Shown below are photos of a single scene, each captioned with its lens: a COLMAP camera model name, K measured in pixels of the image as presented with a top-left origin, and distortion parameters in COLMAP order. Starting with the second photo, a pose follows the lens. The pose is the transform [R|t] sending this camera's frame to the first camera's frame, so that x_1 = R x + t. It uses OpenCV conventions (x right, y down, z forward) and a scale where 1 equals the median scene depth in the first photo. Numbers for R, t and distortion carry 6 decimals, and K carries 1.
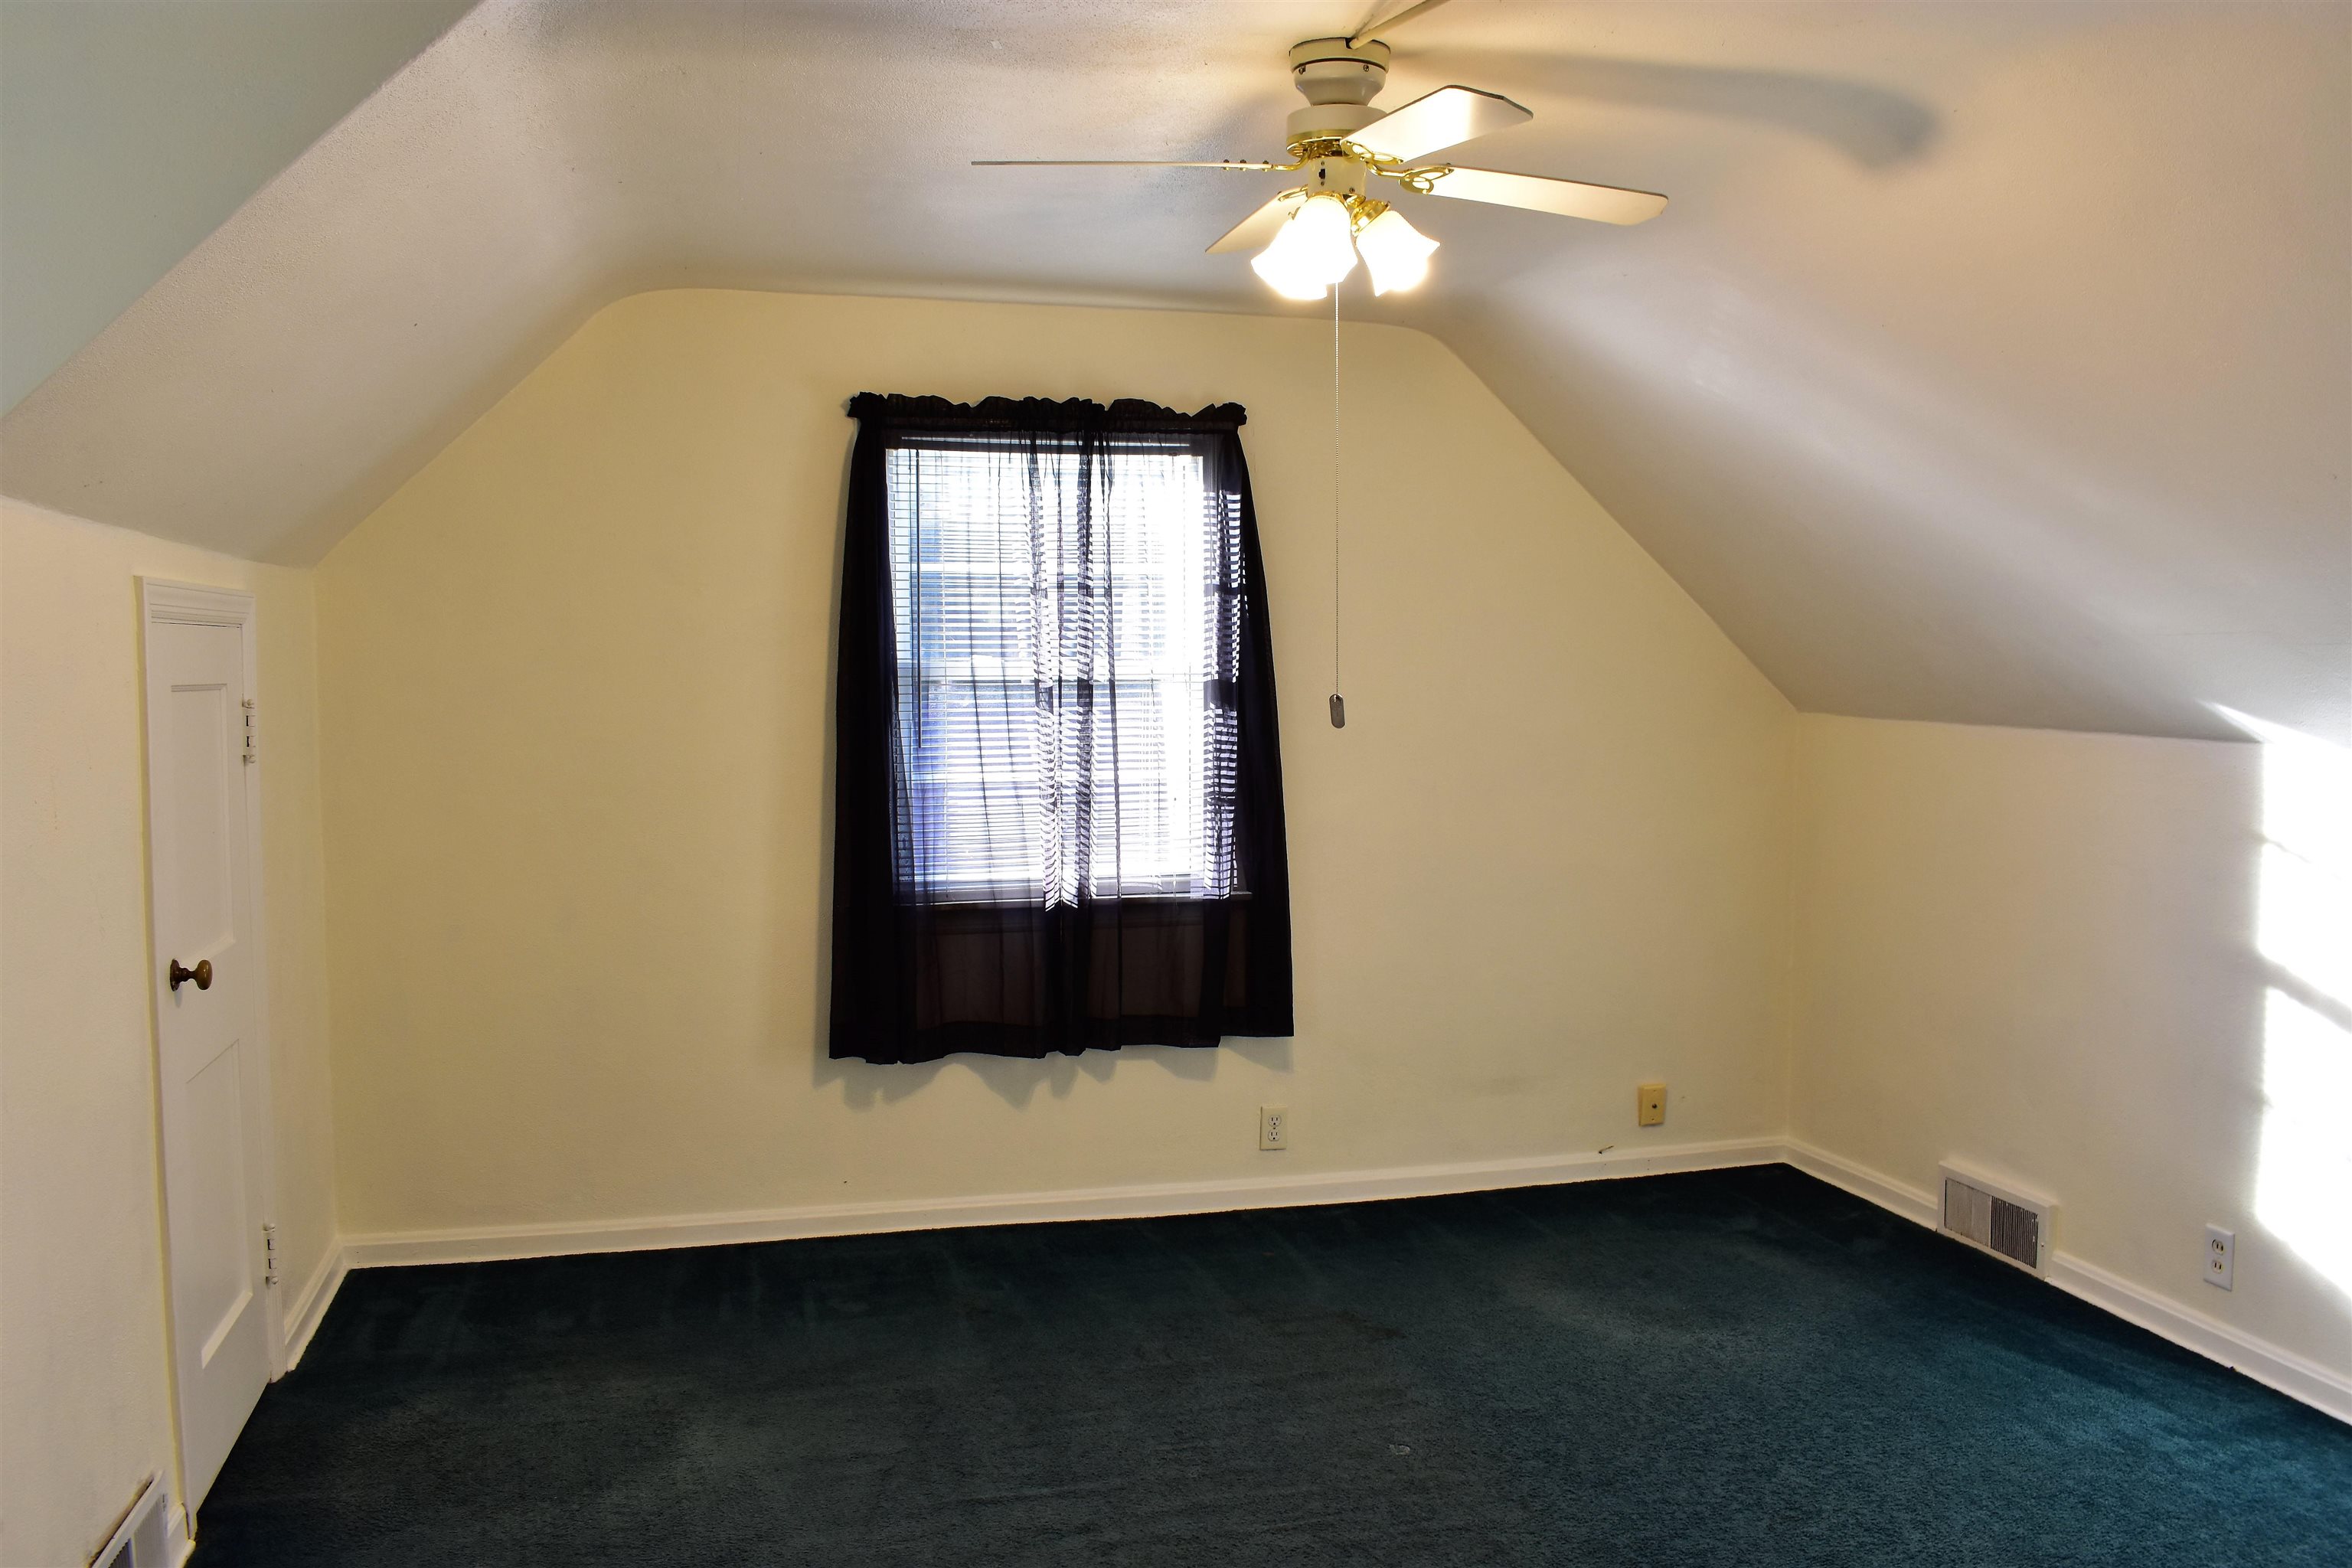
lens RADIAL K [[1856.0, 0, 1181.7], [0, 1856.0, 777.1], [0, 0, 1]] dist [-0.094873, 0.017765]
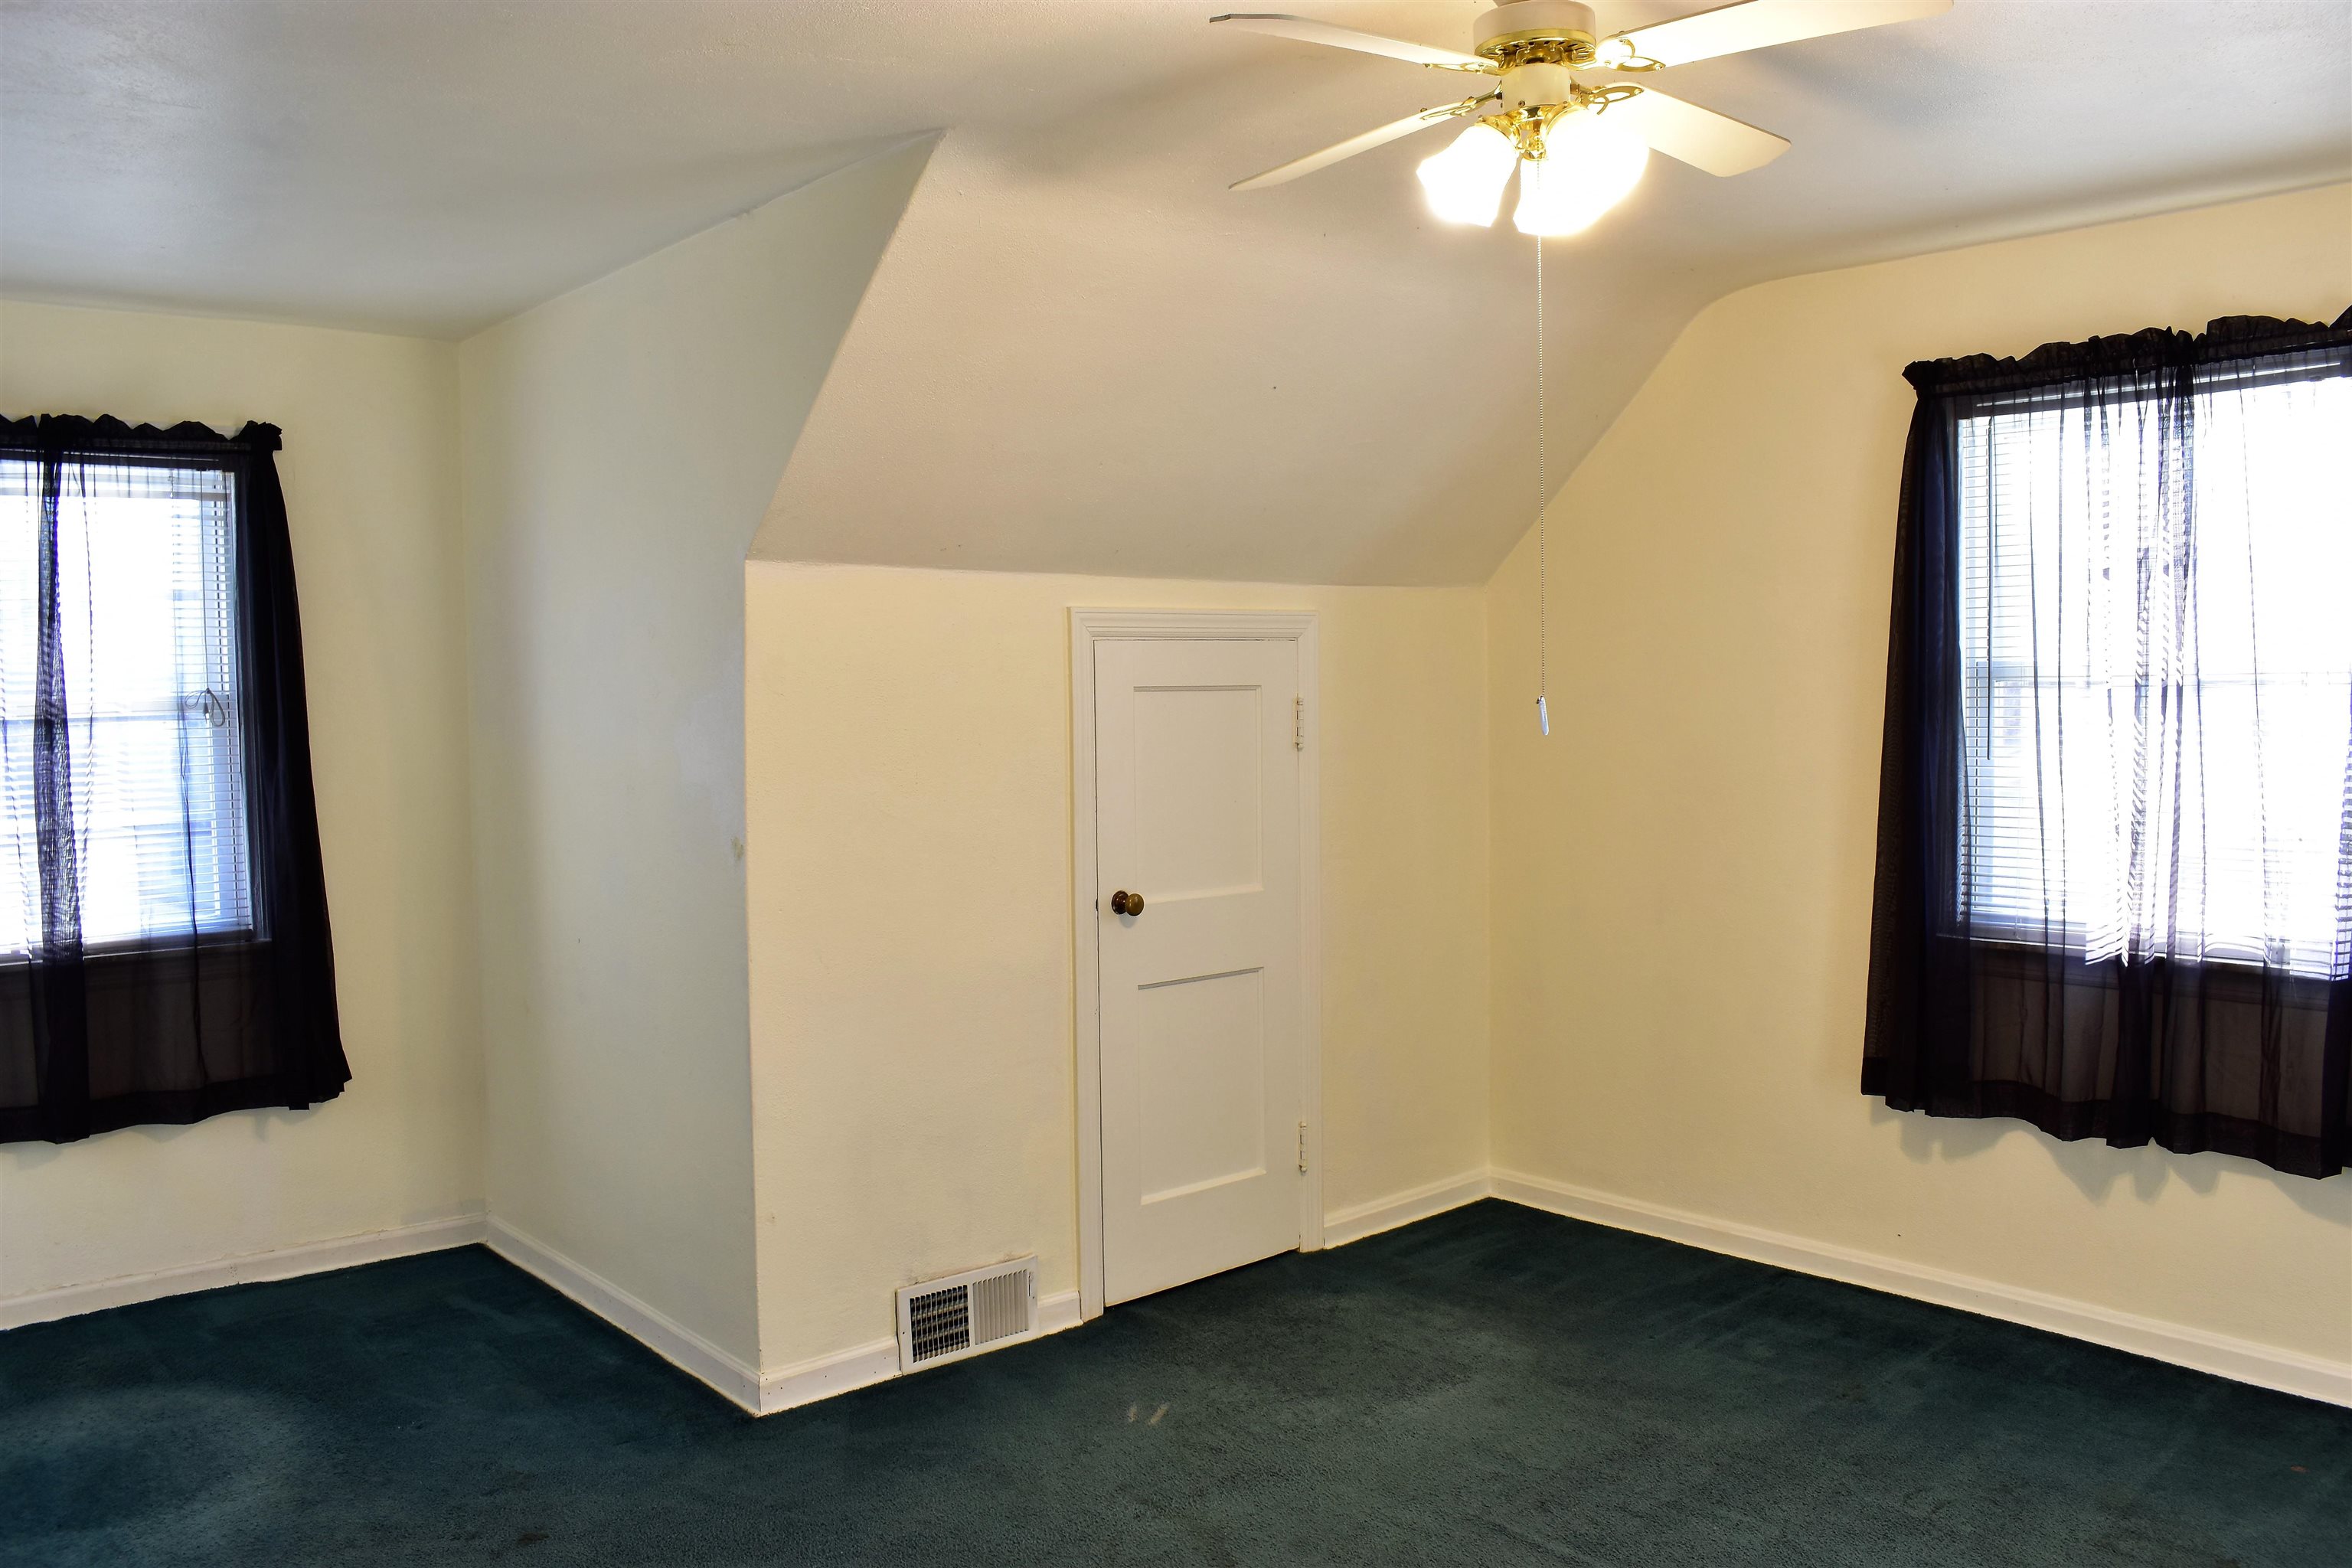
lens RADIAL K [[1856.0, 0, 1181.7], [0, 1856.0, 777.1], [0, 0, 1]] dist [-0.094873, 0.017765]
pose [[0.441713, 0.040546, -0.896240, 0.465274], [-0.041462, 0.998833, 0.024752, -0.013213], [0.896198, 0.026226, 0.442879, 0.287473]]
